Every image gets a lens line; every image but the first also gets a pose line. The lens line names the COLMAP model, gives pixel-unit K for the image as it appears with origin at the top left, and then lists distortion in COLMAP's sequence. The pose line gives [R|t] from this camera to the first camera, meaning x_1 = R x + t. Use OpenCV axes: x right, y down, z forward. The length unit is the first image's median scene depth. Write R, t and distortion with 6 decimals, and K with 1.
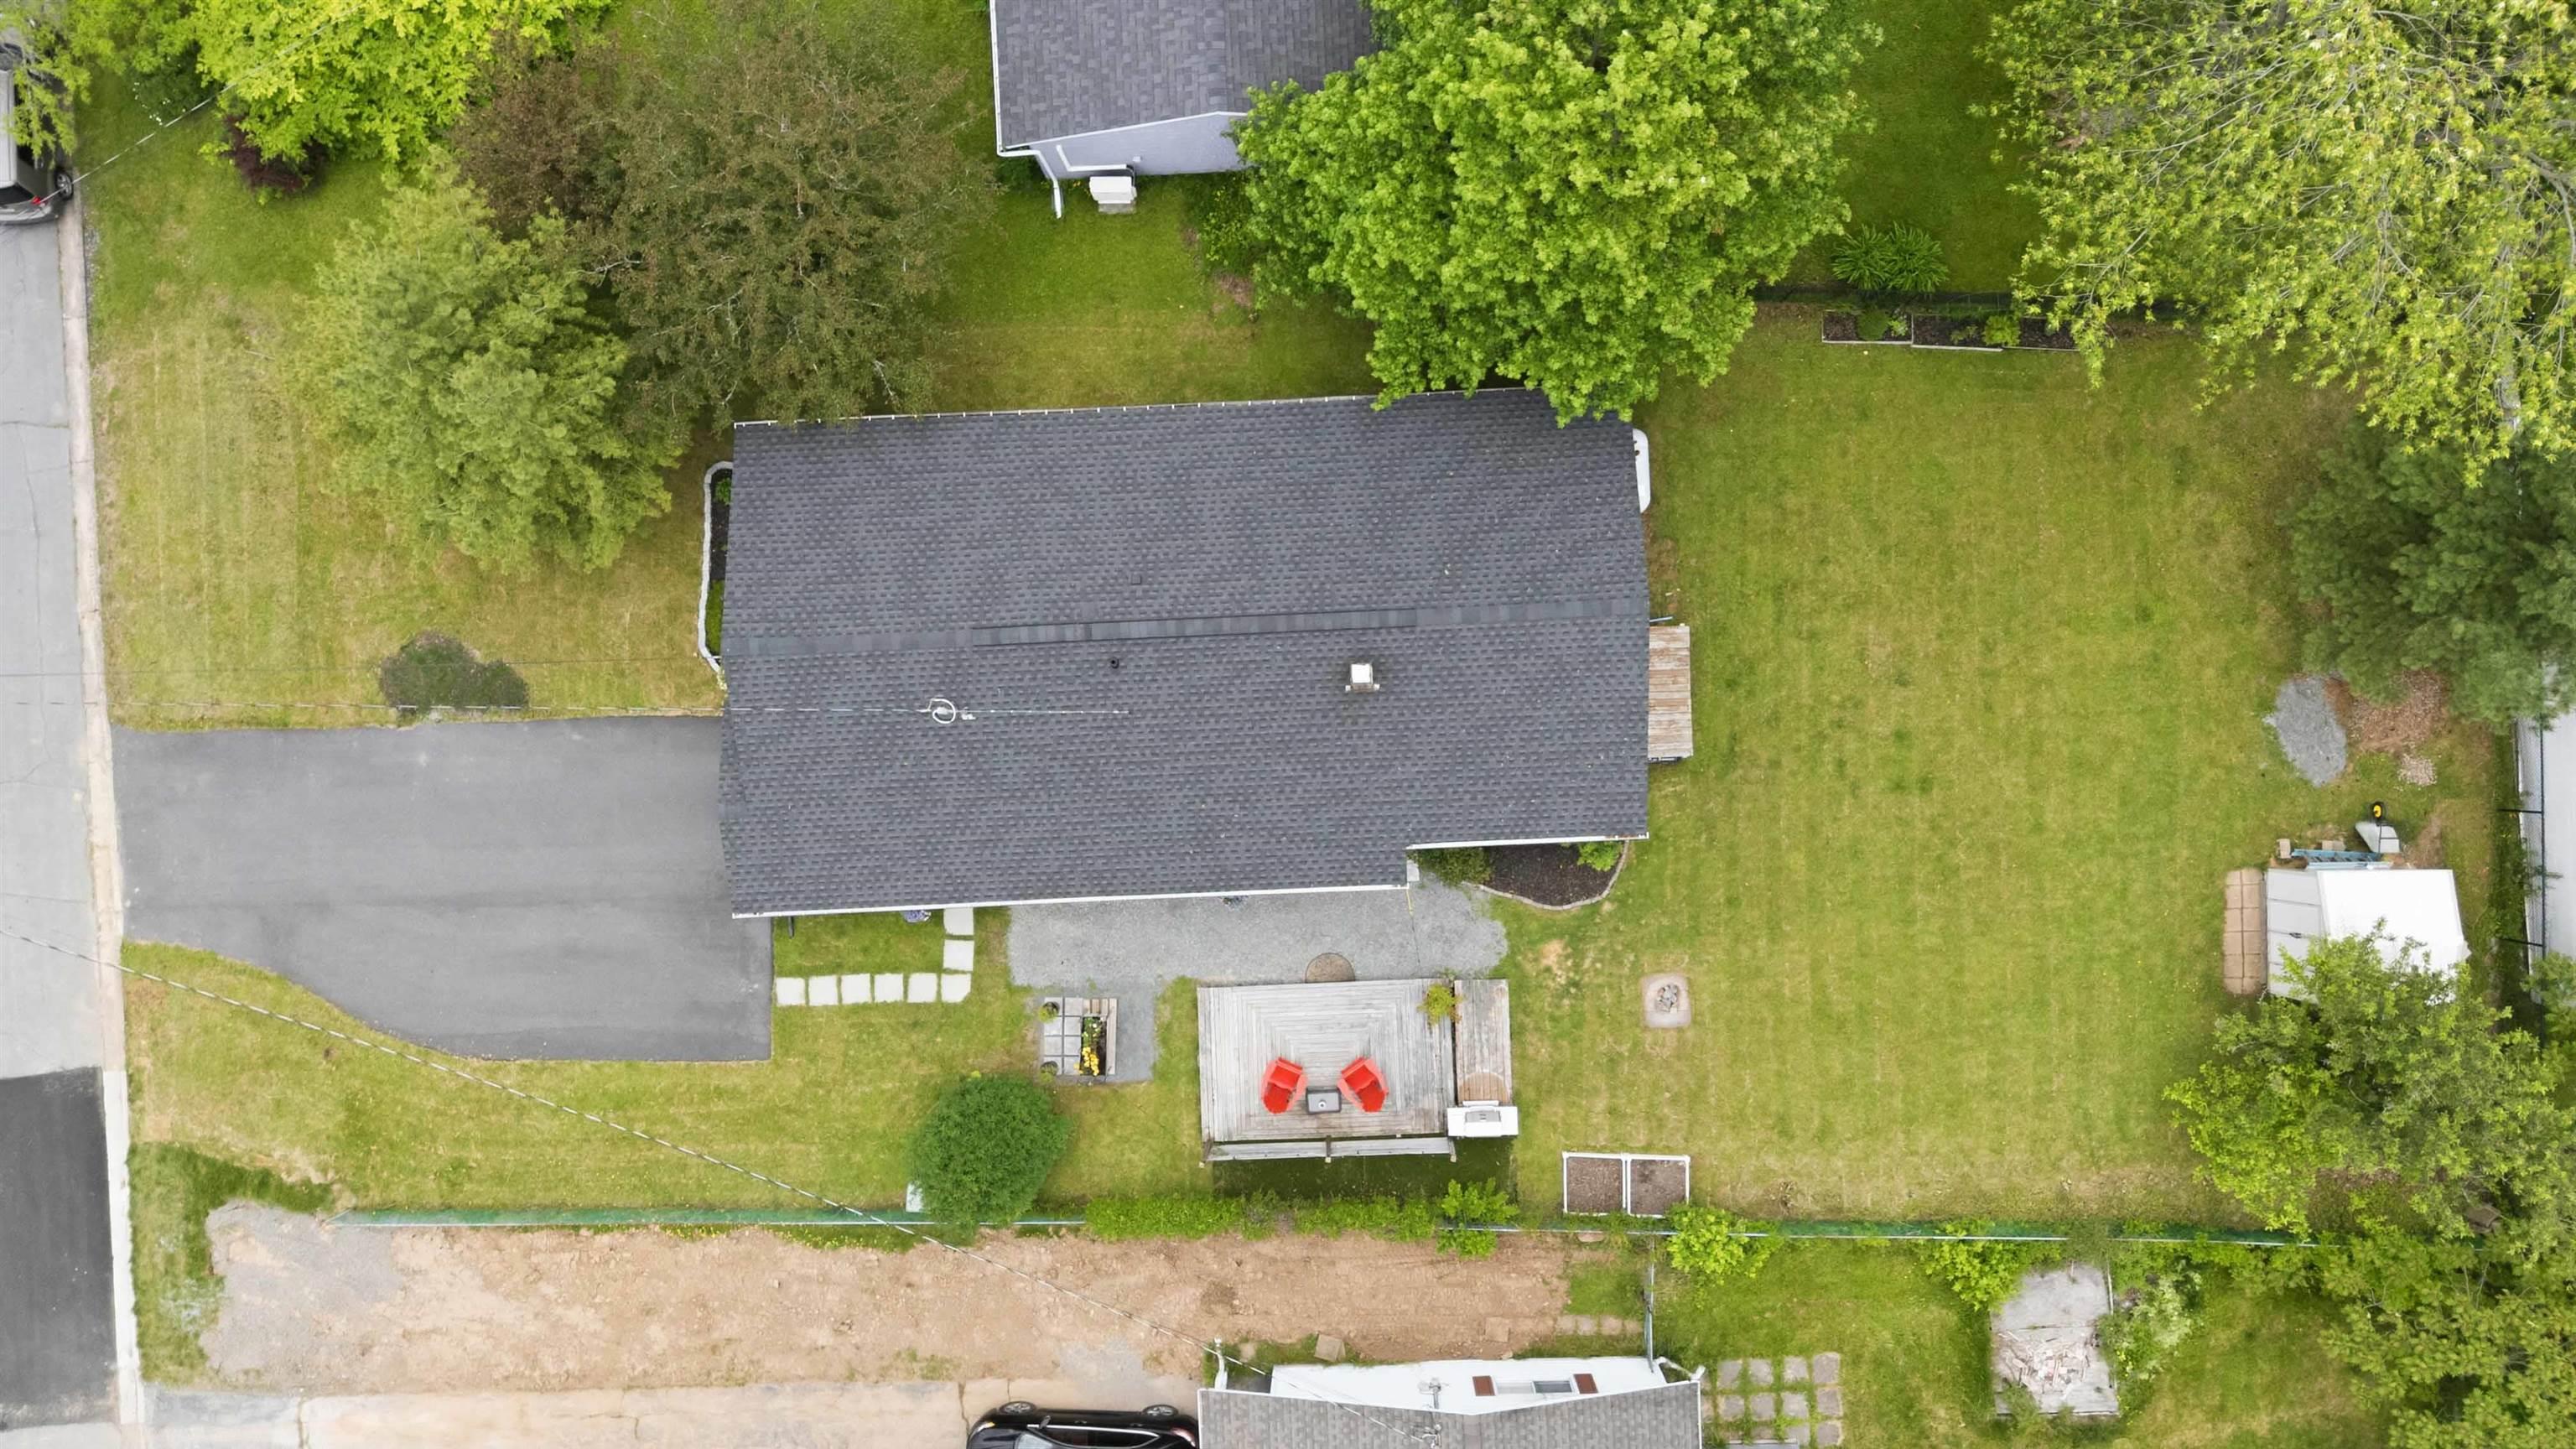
lens RADIAL K [[1862.8, 0, 1310.5], [0, 1862.8, 724.2], [0, 0, 1]] dist [0.090674, -0.097020]
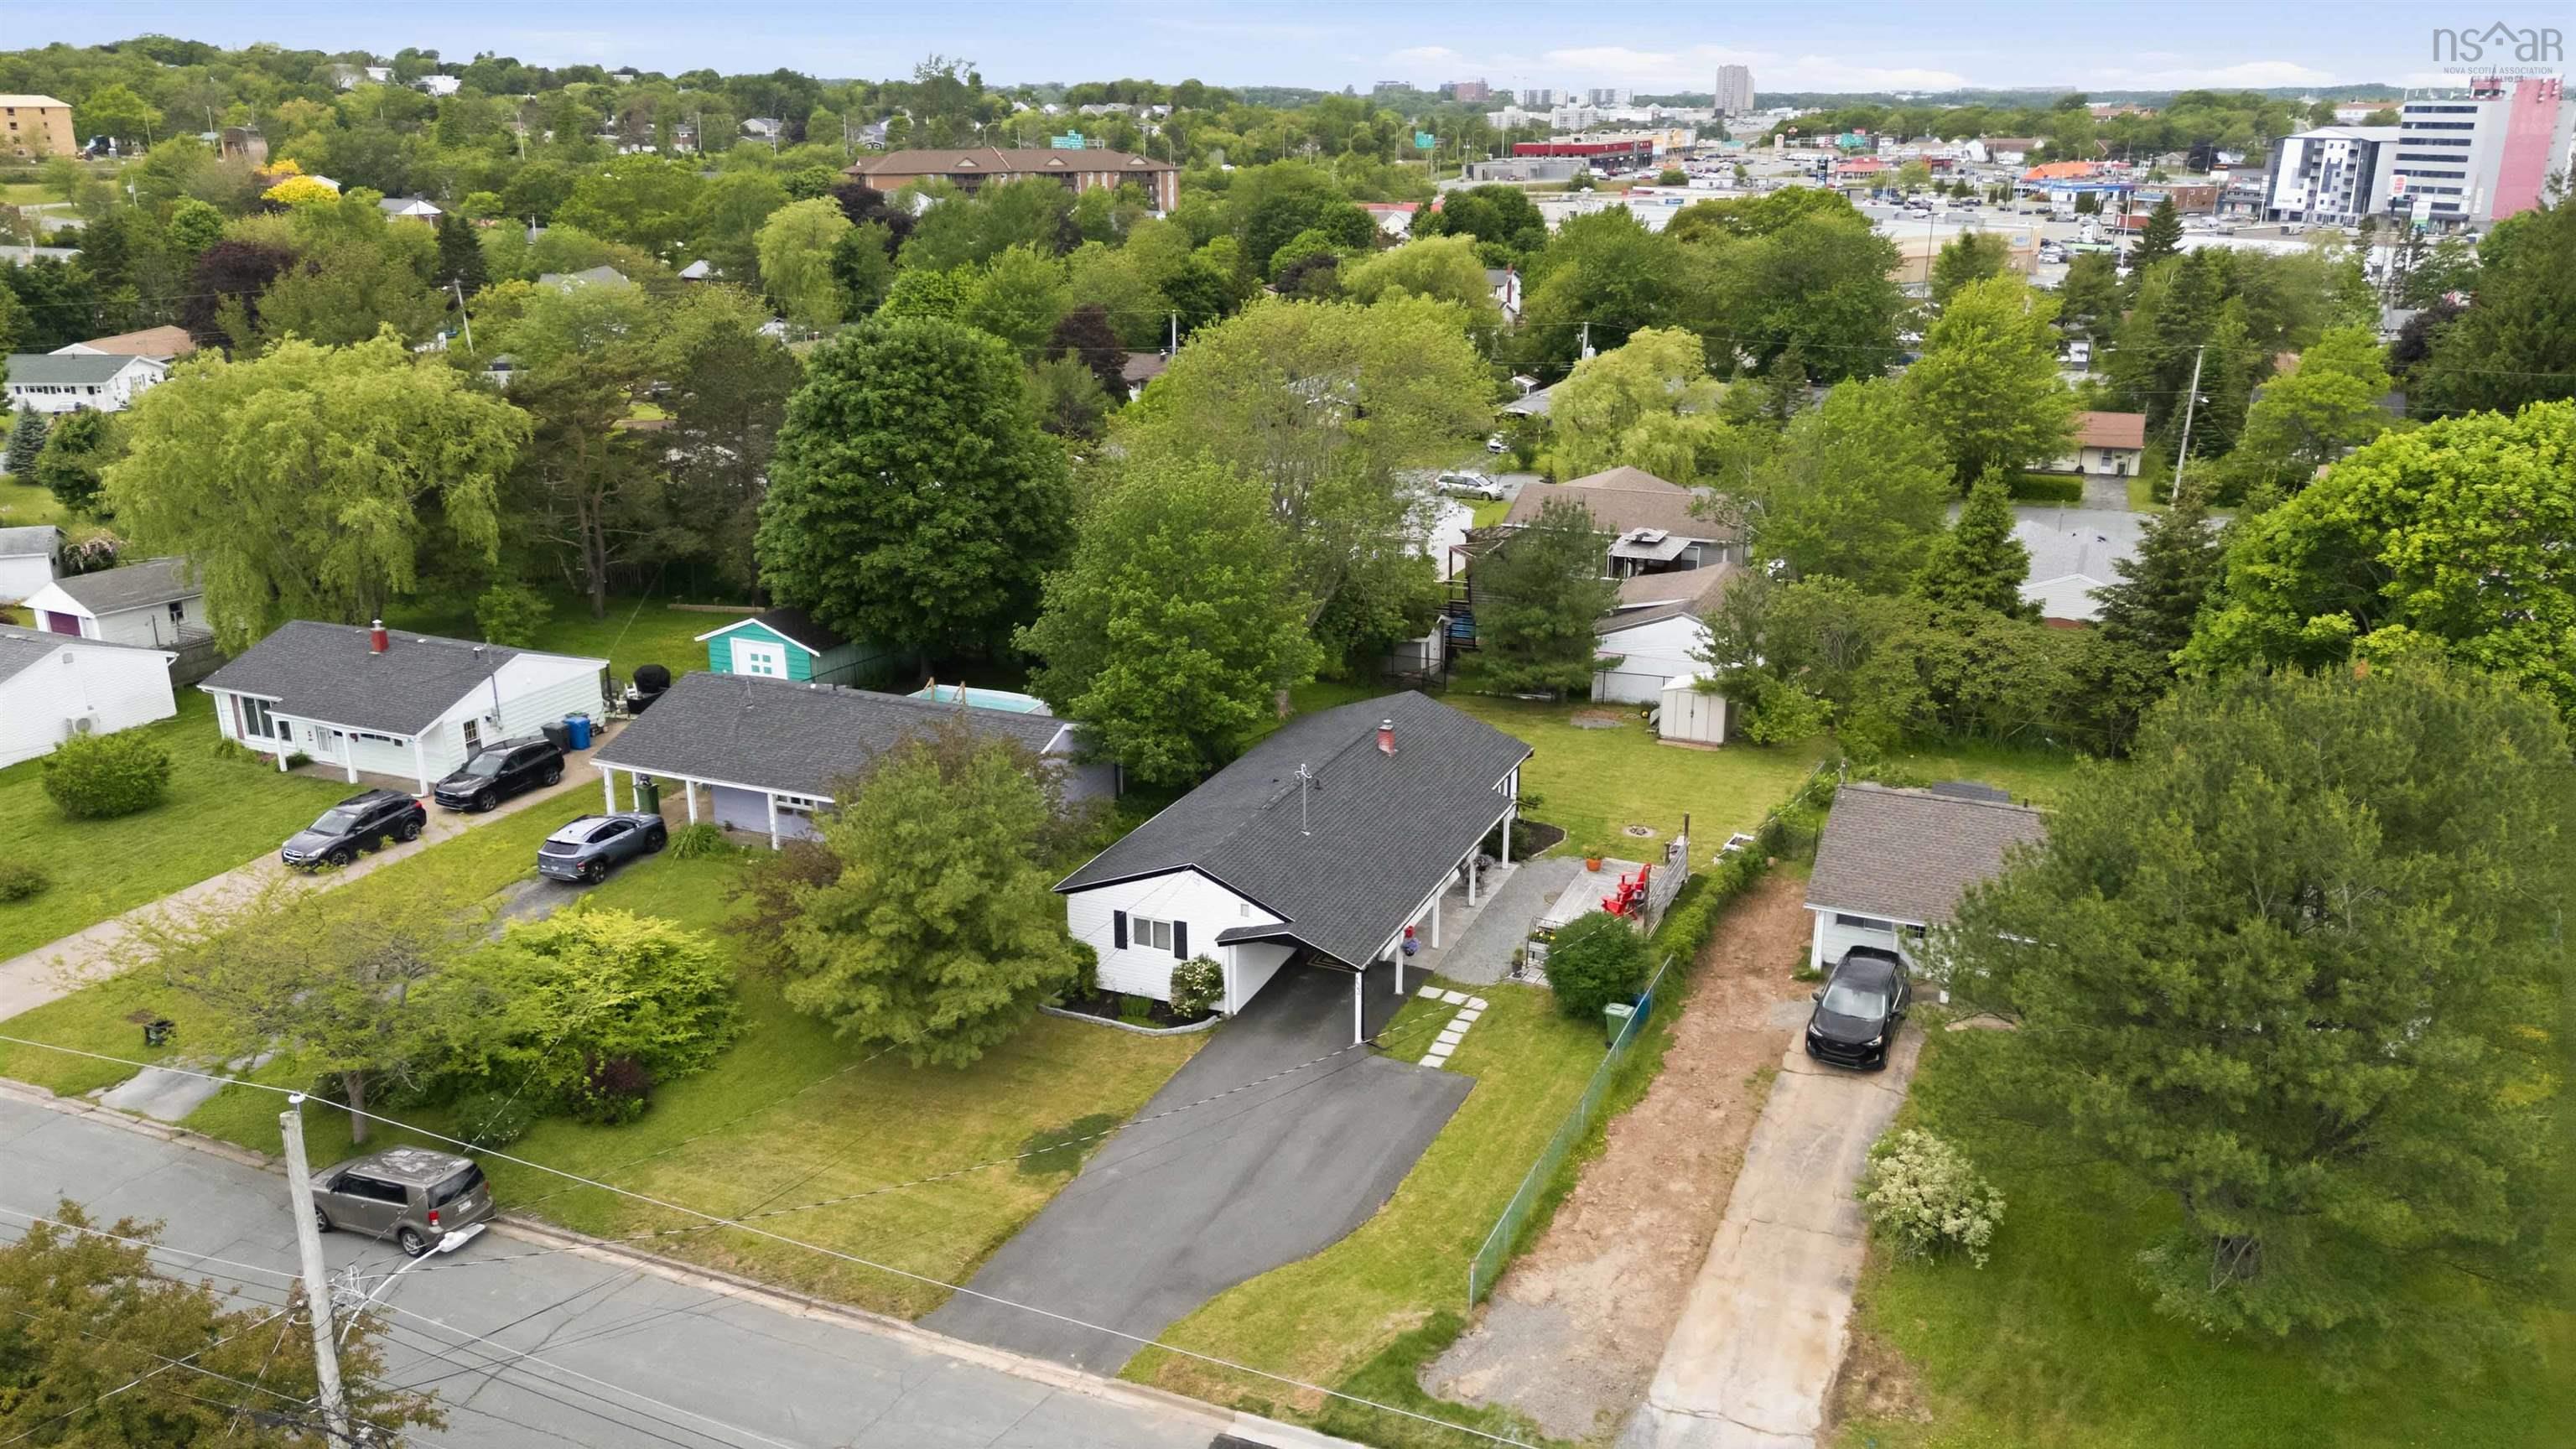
lens RADIAL K [[1871.6, 0, 1300.9], [0, 1871.6, 728.8], [0, 0, 1]] dist [0.088844, -0.095155]
pose [[0.434961, -0.247039, 0.865899, -1.316525], [0.900092, 0.146362, -0.410380, 0.533666], [-0.025355, 0.957888, 0.286020, 0.435085]]
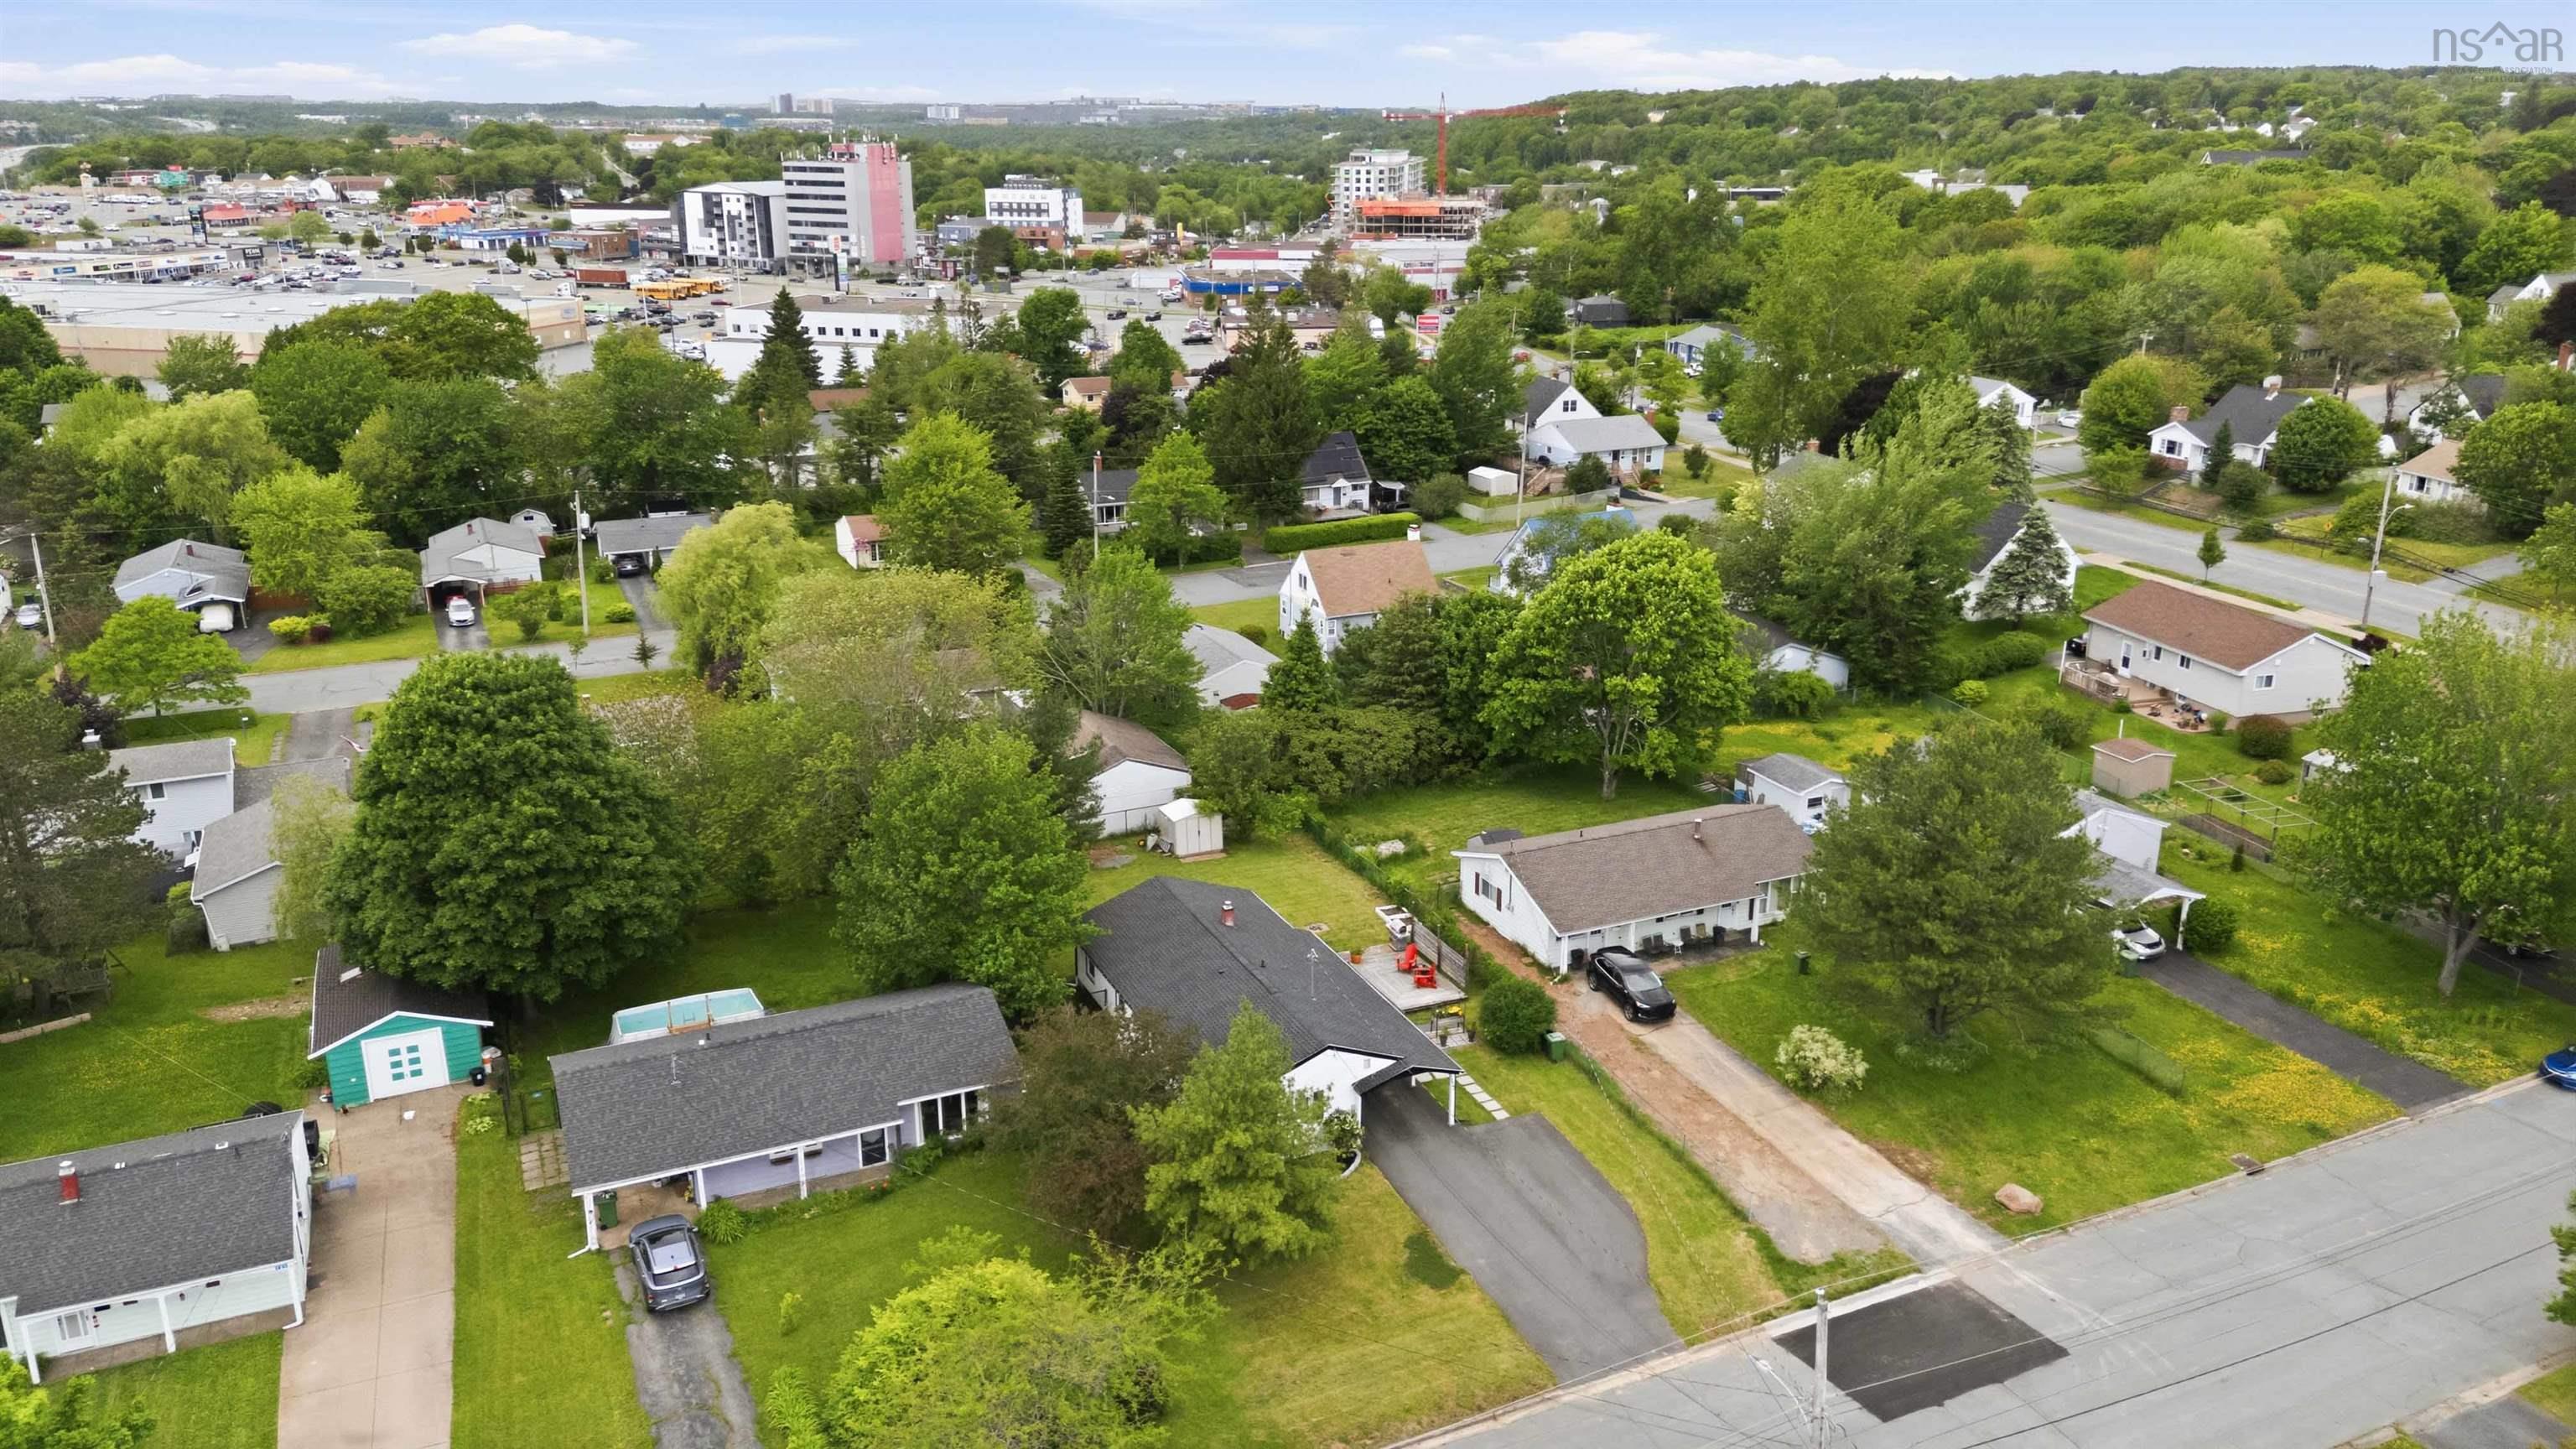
lens RADIAL K [[1862.8, 0, 1310.5], [0, 1862.8, 724.2], [0, 0, 1]] dist [0.090674, -0.097020]
pose [[-0.375401, -0.248192, 0.893014, -1.696410], [0.926859, -0.103279, 0.360925, -0.627740], [0.002651, 0.963189, 0.268810, 0.157842]]
